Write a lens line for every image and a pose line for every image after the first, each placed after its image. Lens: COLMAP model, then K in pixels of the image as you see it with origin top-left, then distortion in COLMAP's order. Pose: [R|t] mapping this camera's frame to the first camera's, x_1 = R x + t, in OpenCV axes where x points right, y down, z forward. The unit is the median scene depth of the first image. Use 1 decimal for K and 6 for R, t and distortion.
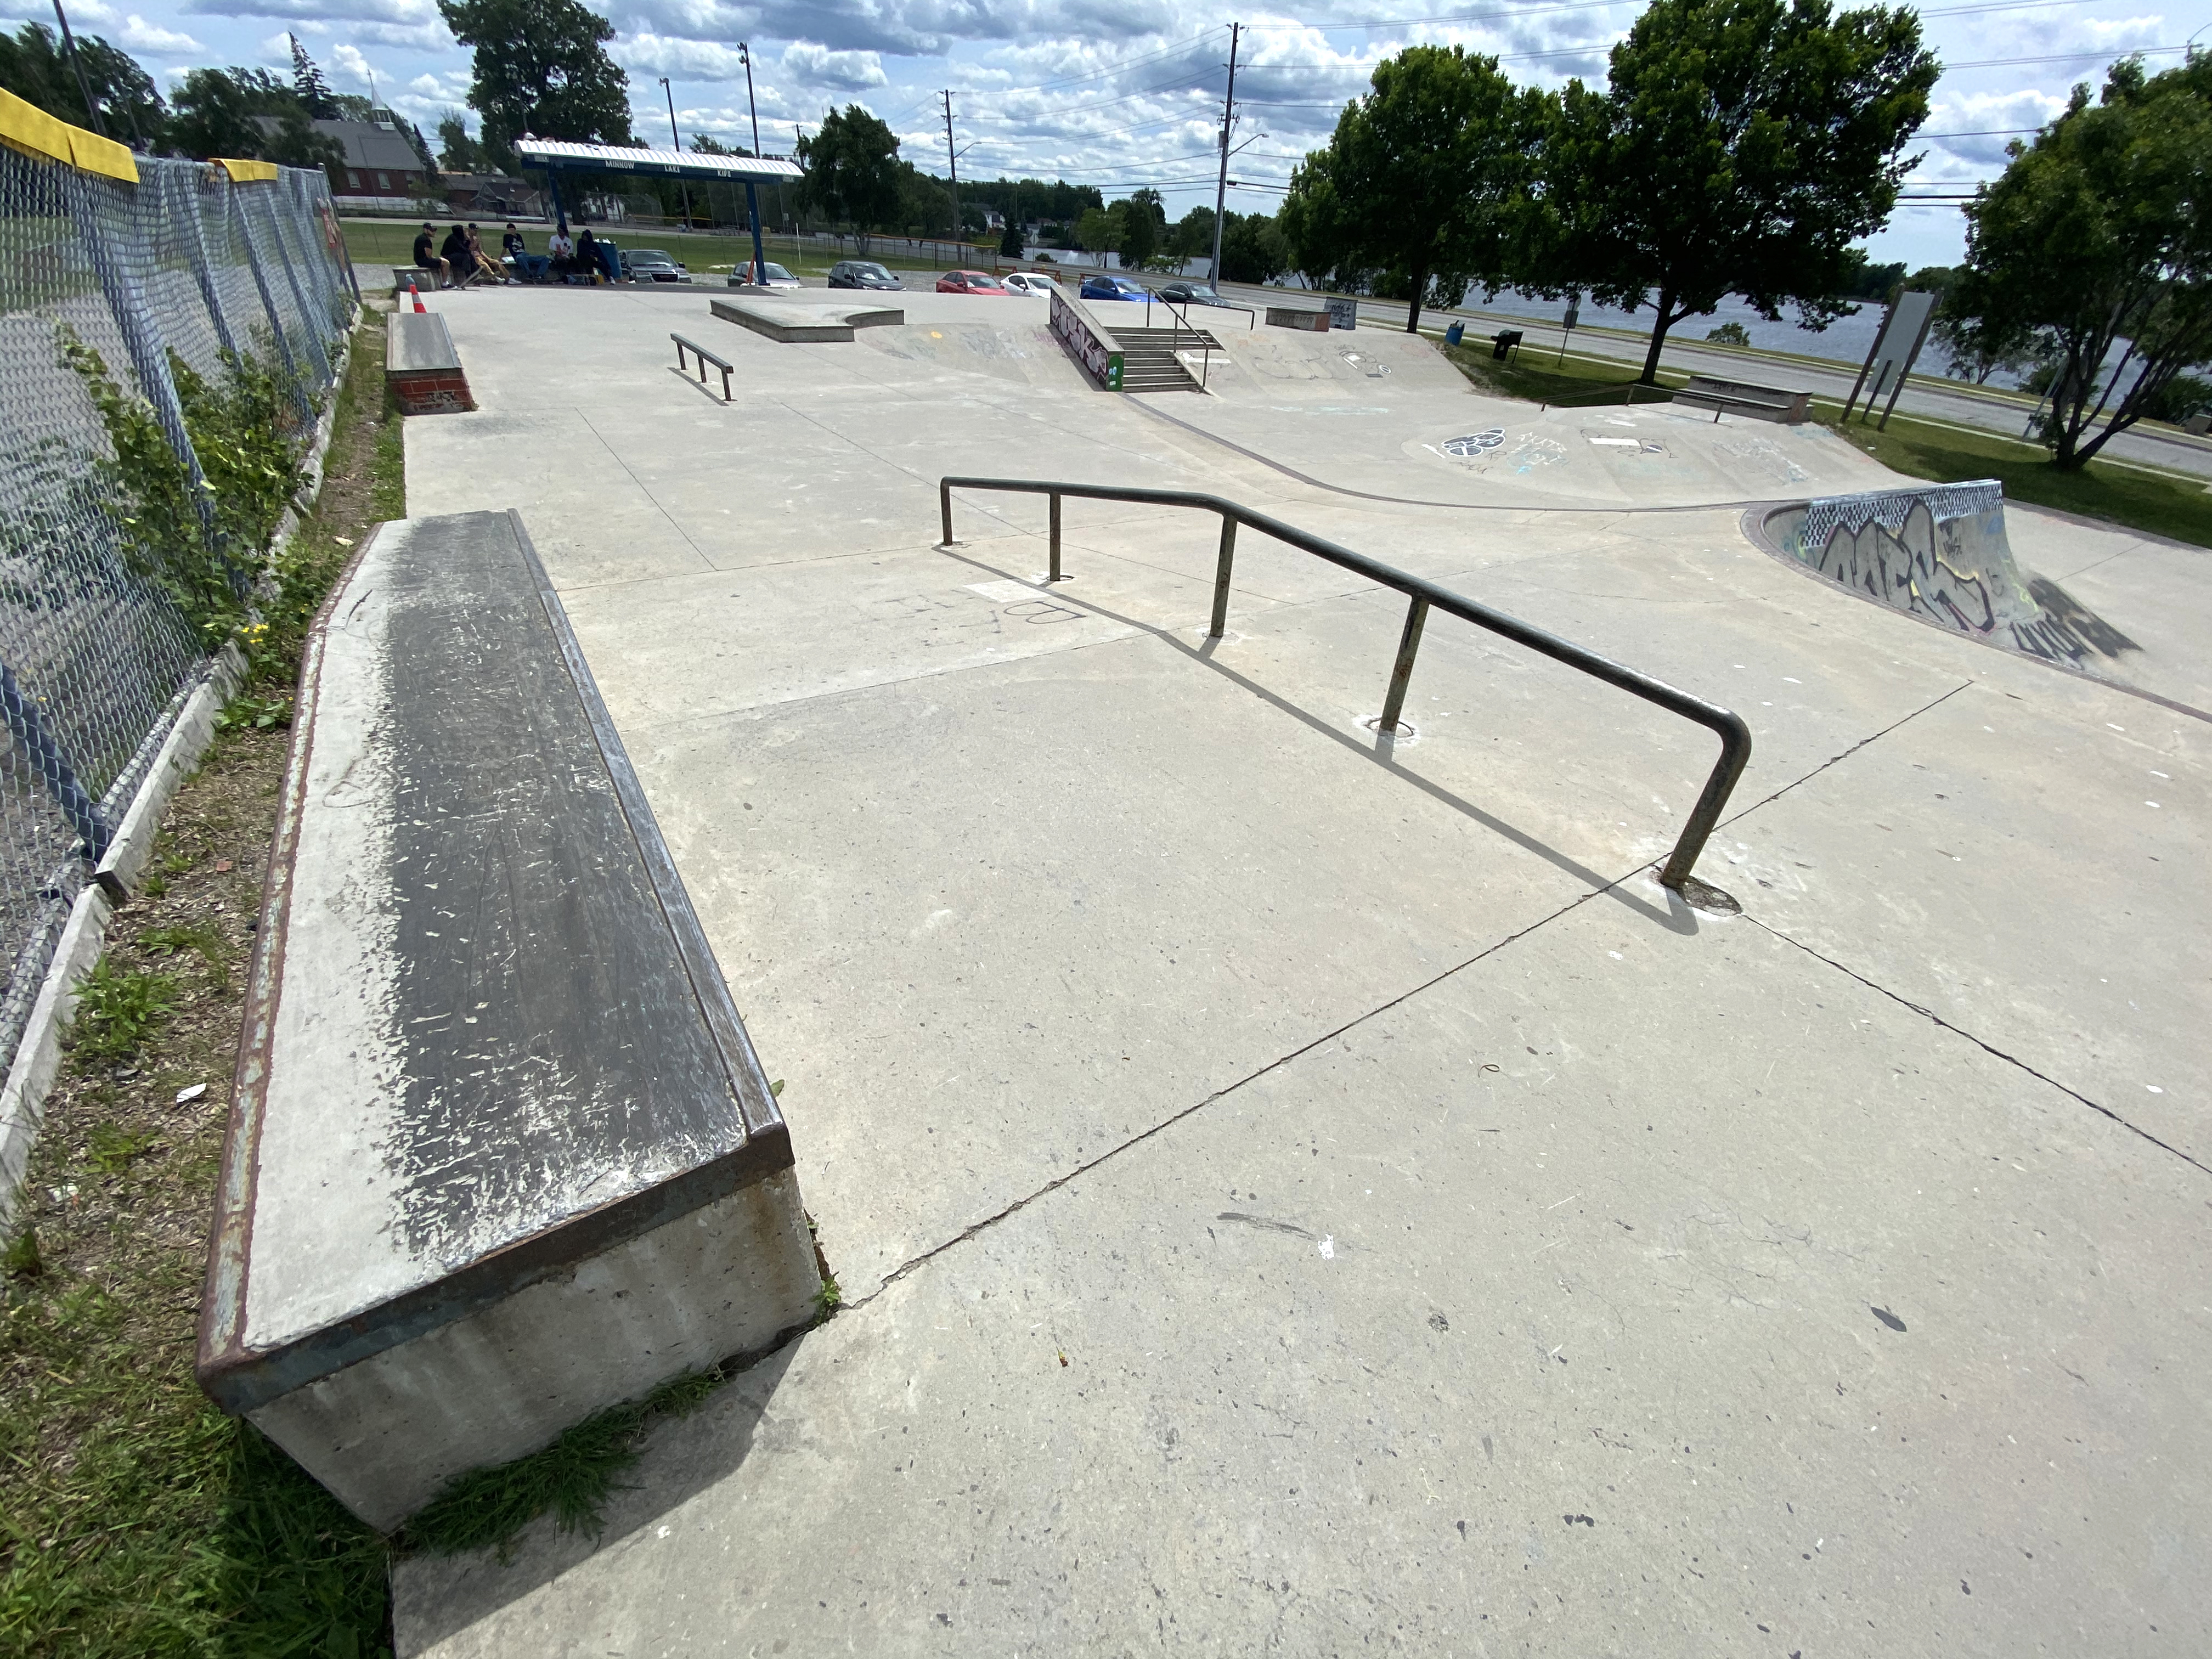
lens RADIAL K [[893.6, 0, 1108.6], [0, 893.6, 836.1], [0, 0, 1]] dist [0.016776, -0.019074]
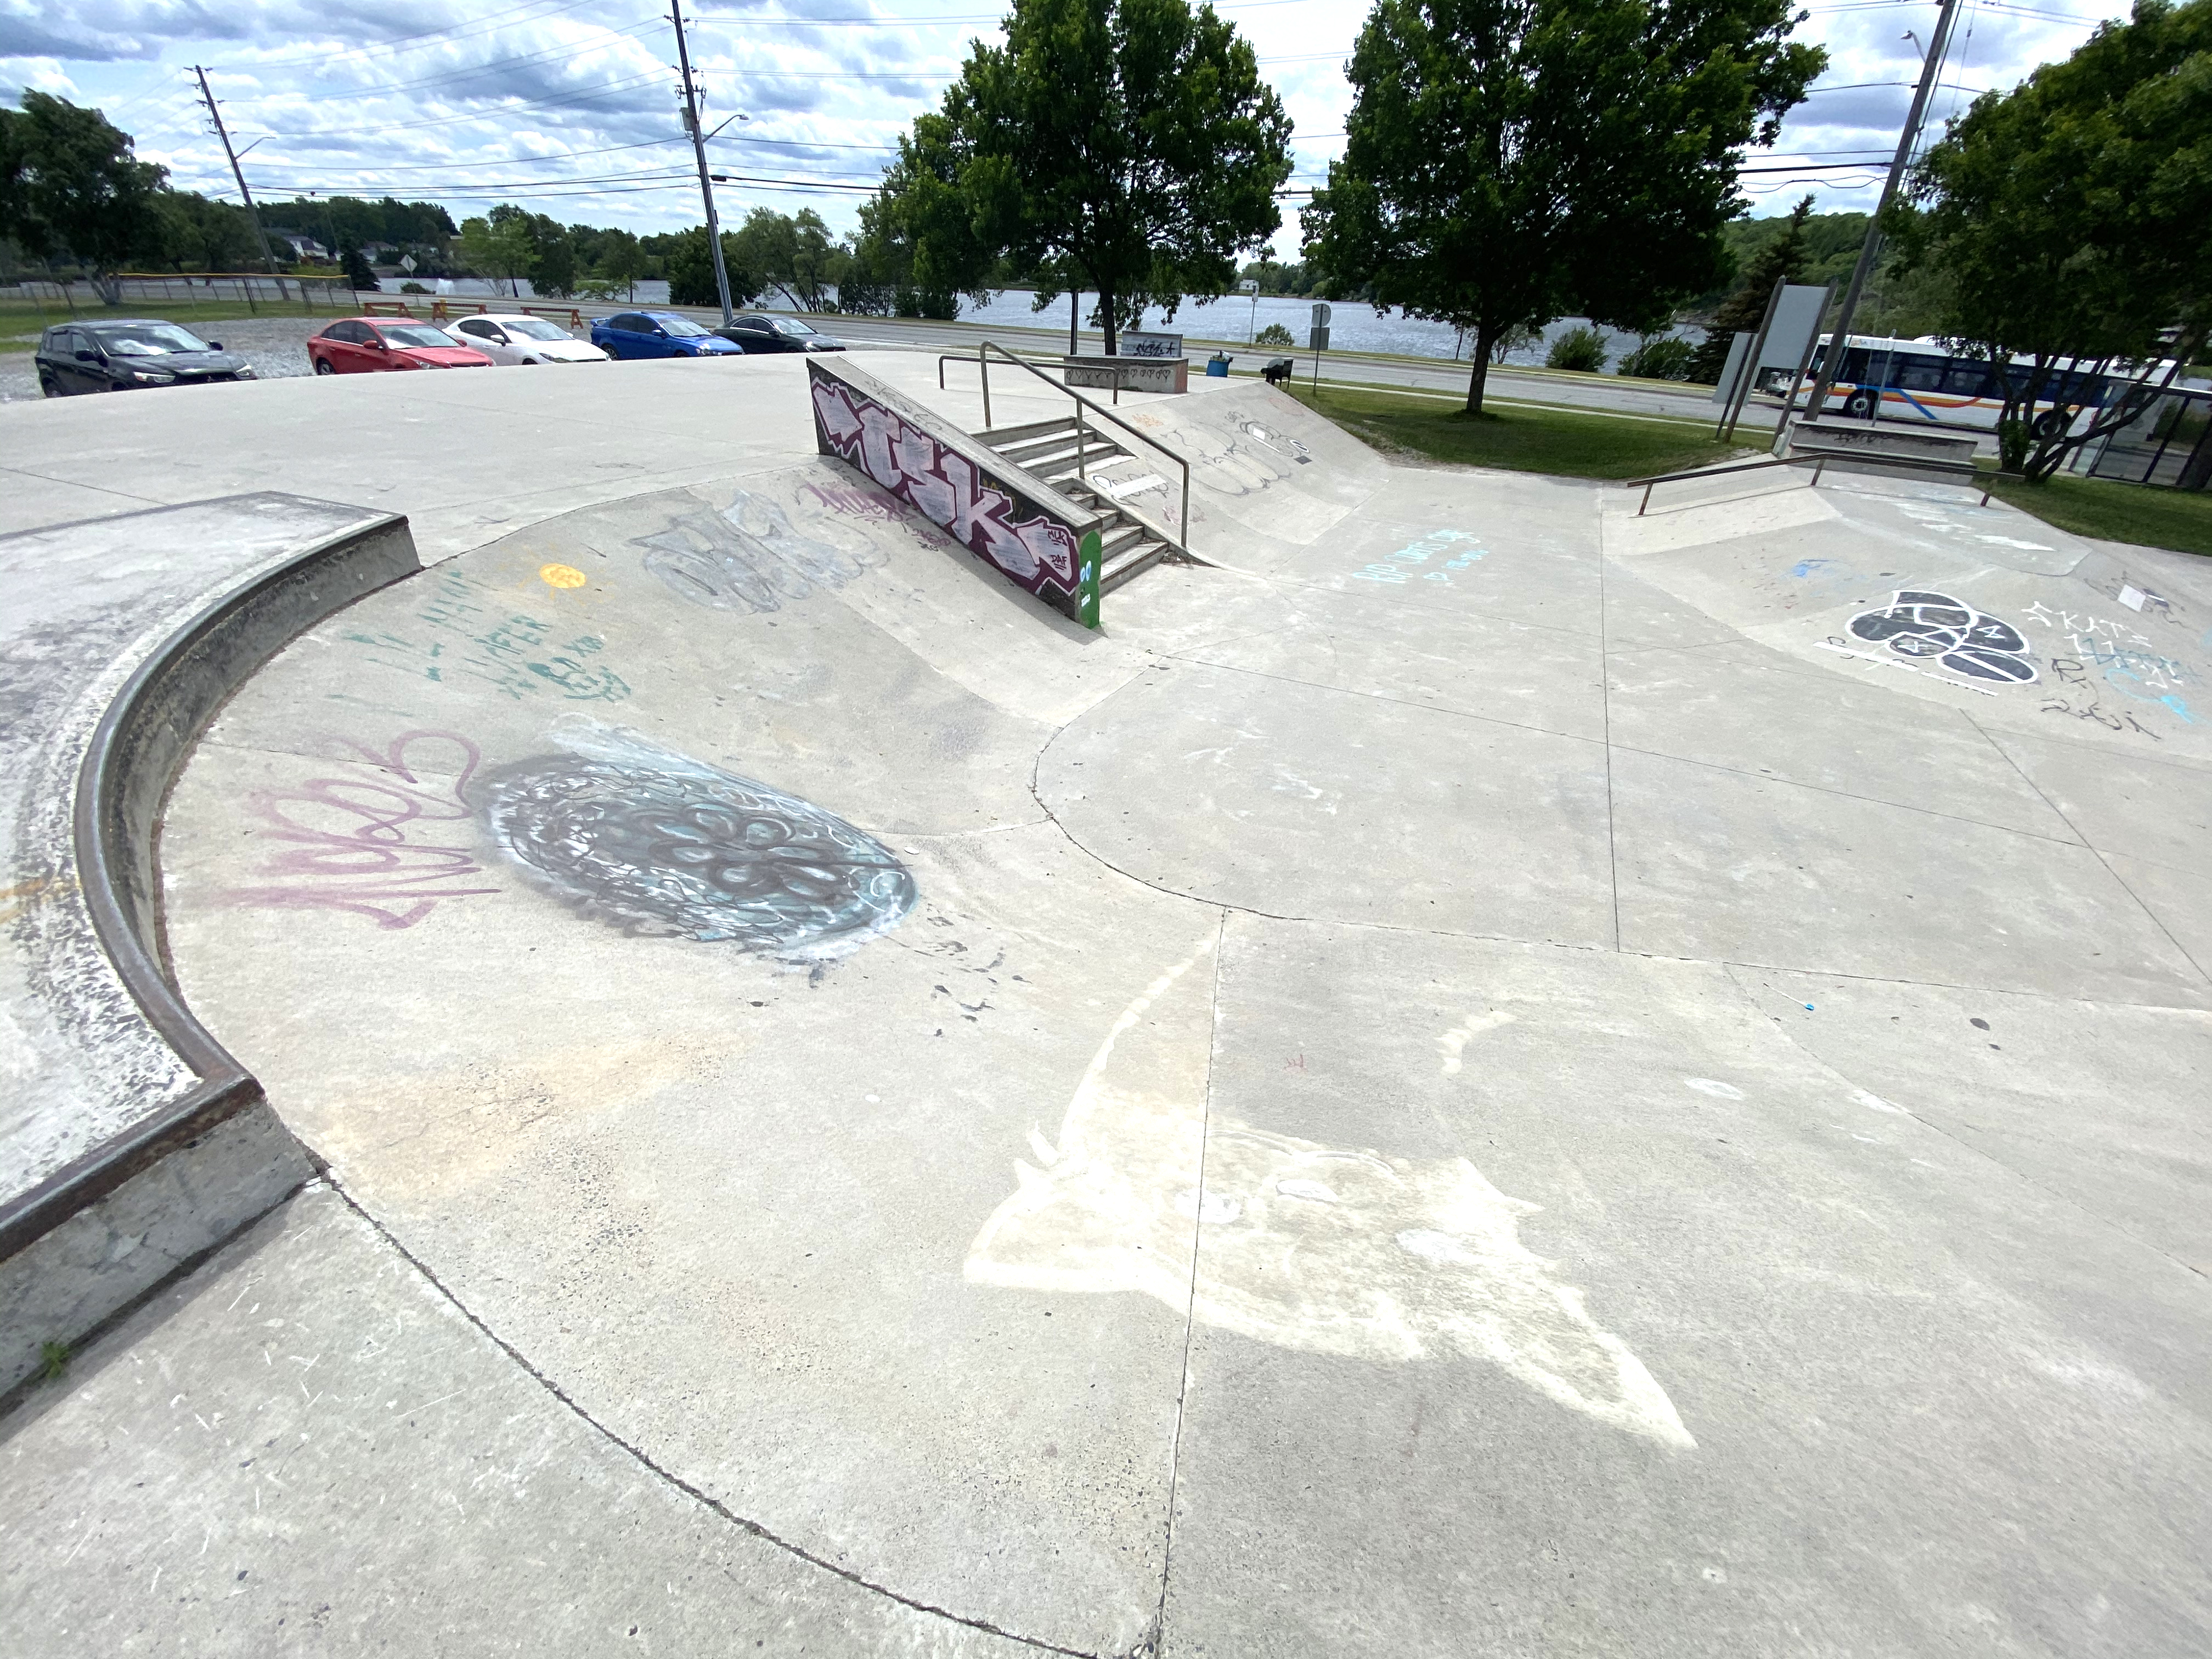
lens RADIAL K [[893.6, 0, 1108.6], [0, 893.6, 836.1], [0, 0, 1]] dist [0.016776, -0.019074]
pose [[0.853529, -0.293888, 0.430255, -0.135683], [0.299726, 0.952384, 0.055942, -0.320390], [-0.426208, 0.081211, 0.900973, 0.494426]]
